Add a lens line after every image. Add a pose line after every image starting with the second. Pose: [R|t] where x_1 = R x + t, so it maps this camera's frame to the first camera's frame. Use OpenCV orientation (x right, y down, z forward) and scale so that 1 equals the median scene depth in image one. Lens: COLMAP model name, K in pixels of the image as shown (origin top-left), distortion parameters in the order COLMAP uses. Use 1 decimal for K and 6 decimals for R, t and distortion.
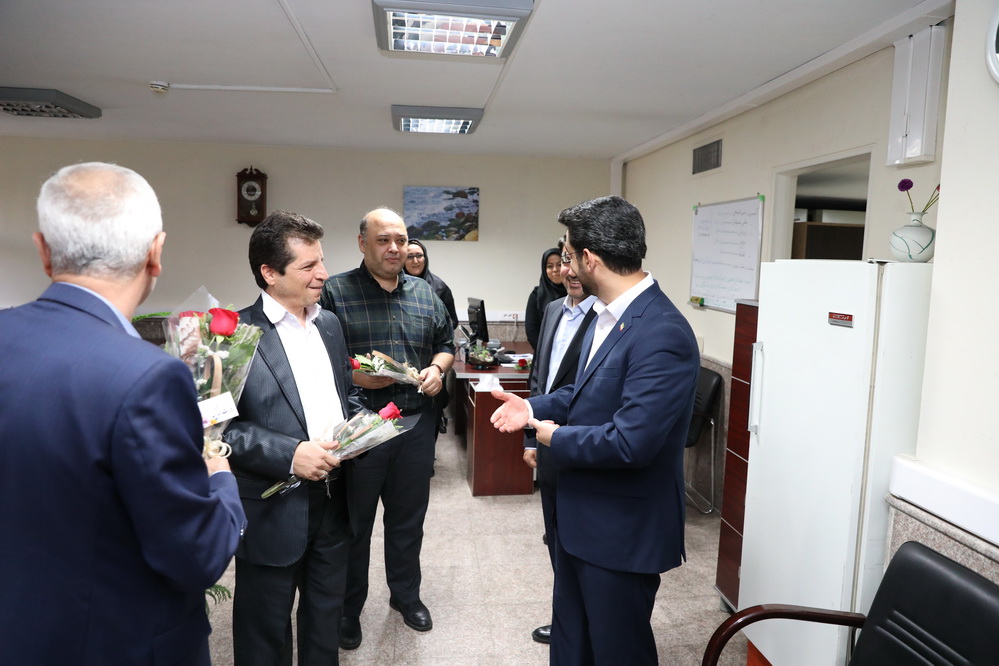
lens RADIAL K [[681.6, 0, 497.0], [0, 681.6, 328.5], [0, 0, 1]] dist [-0.100049, 0.076334]
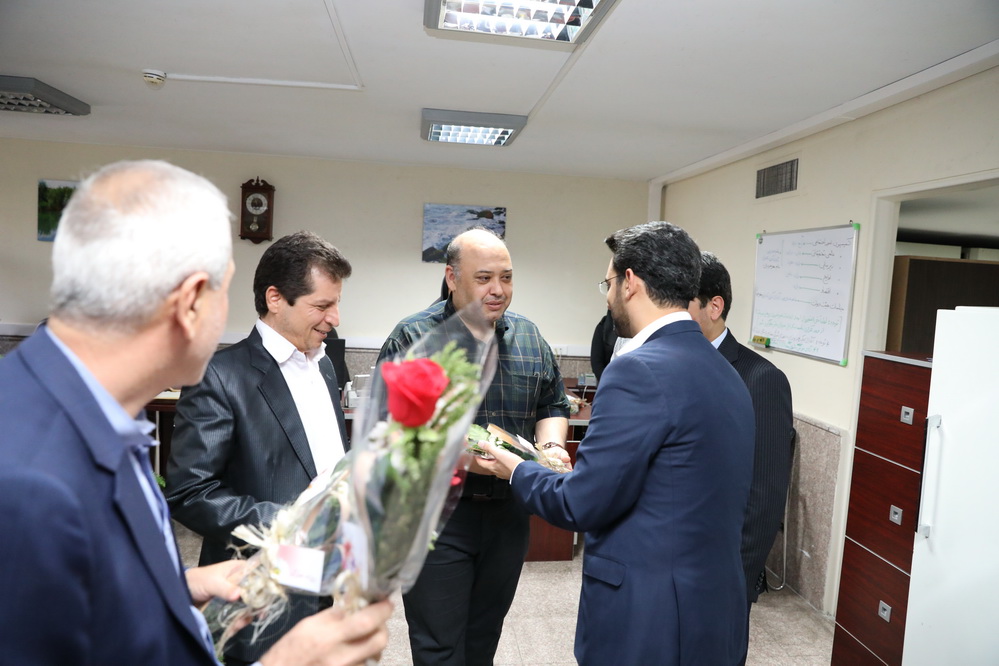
lens RADIAL K [[681.6, 0, 500.7], [0, 681.6, 332.4], [0, 0, 1]] dist [-0.100049, 0.076334]
pose [[0.999650, 0.026026, 0.004760, -0.046132], [-0.025884, 0.999278, -0.027827, -0.018464], [-0.005481, 0.027694, 0.999601, 0.120560]]
